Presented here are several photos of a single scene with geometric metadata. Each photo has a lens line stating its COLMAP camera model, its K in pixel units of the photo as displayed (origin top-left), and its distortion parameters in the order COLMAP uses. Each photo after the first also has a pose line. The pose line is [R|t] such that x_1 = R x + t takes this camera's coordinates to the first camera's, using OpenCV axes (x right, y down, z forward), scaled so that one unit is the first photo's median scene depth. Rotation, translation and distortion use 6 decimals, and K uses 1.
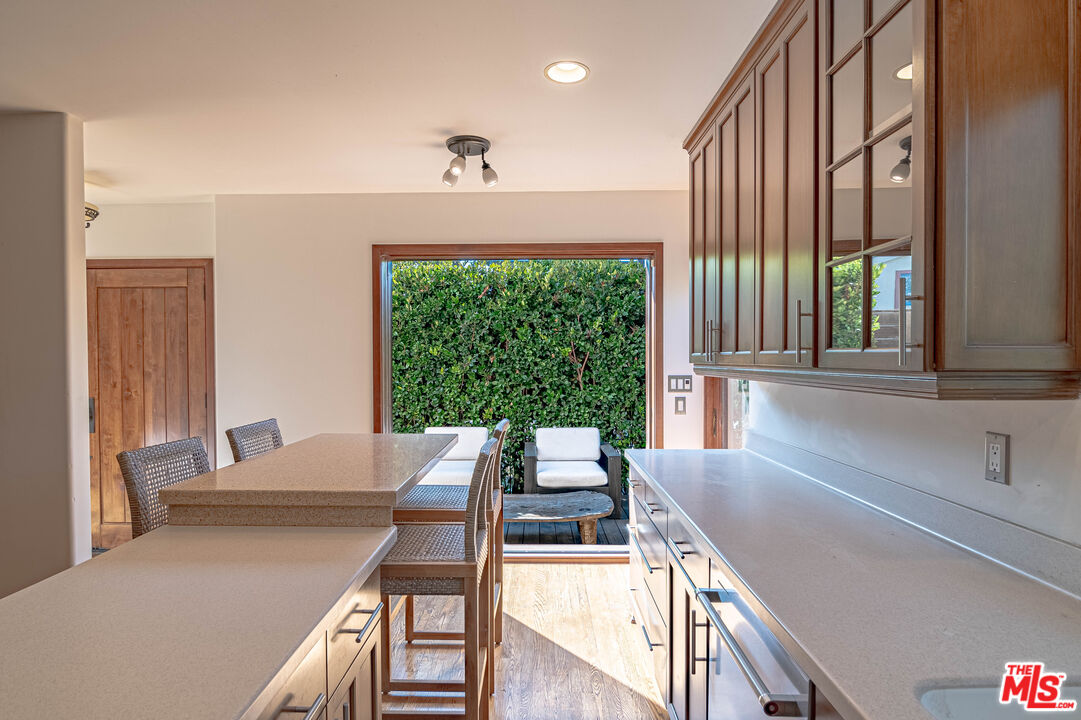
lens RADIAL K [[580.7, 0, 536.6], [0, 580.7, 365.6], [0, 0, 1]] dist [-0.000744, -0.011684]
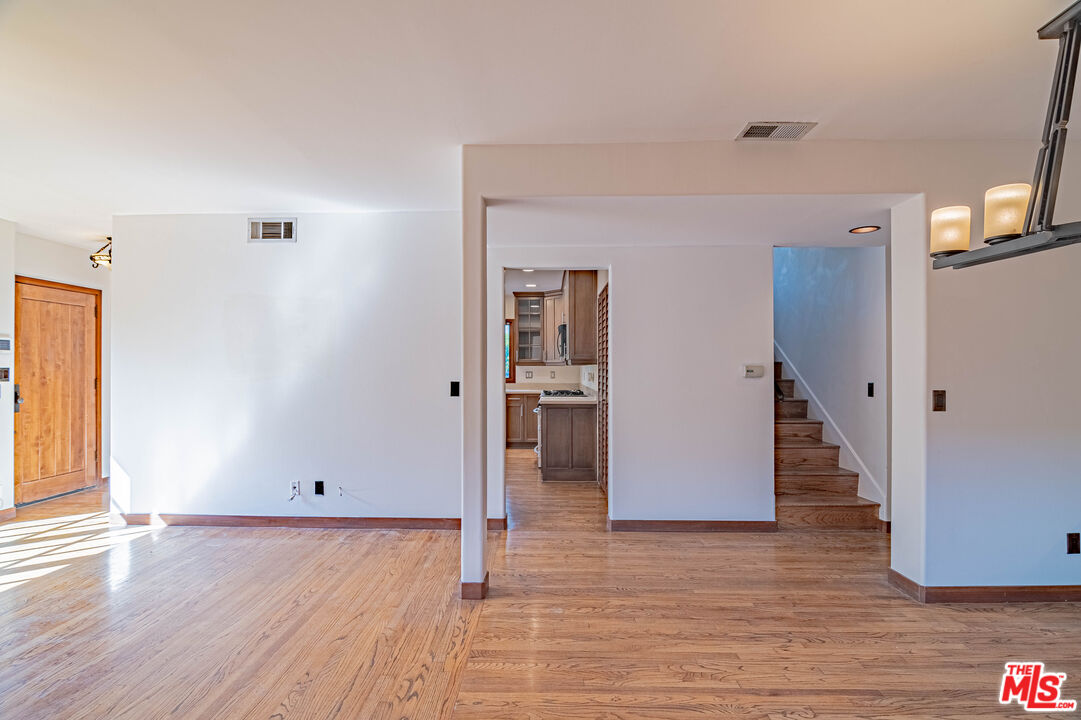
lens RADIAL K [[580.7, 0, 536.6], [0, 580.7, 365.6], [0, 0, 1]] dist [-0.000744, -0.011684]
pose [[0.009650, 0.009788, 0.999906, -2.023737], [0.014598, 0.999844, -0.009928, 0.043601], [-0.999847, 0.014692, 0.009506, -0.146272]]
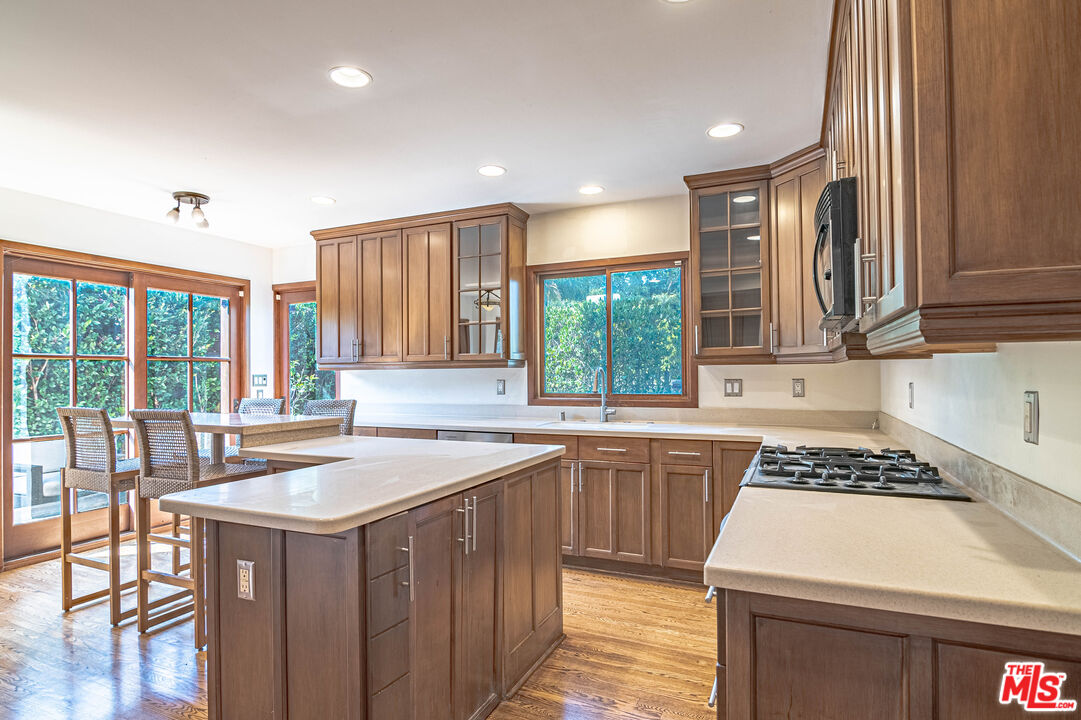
lens RADIAL K [[580.7, 0, 536.6], [0, 580.7, 365.6], [0, 0, 1]] dist [-0.000744, -0.011684]
pose [[0.399306, 0.011722, 0.916743, -0.725331], [0.020327, 0.999559, -0.021635, 0.036571], [-0.916592, 0.027273, 0.398892, -0.174602]]
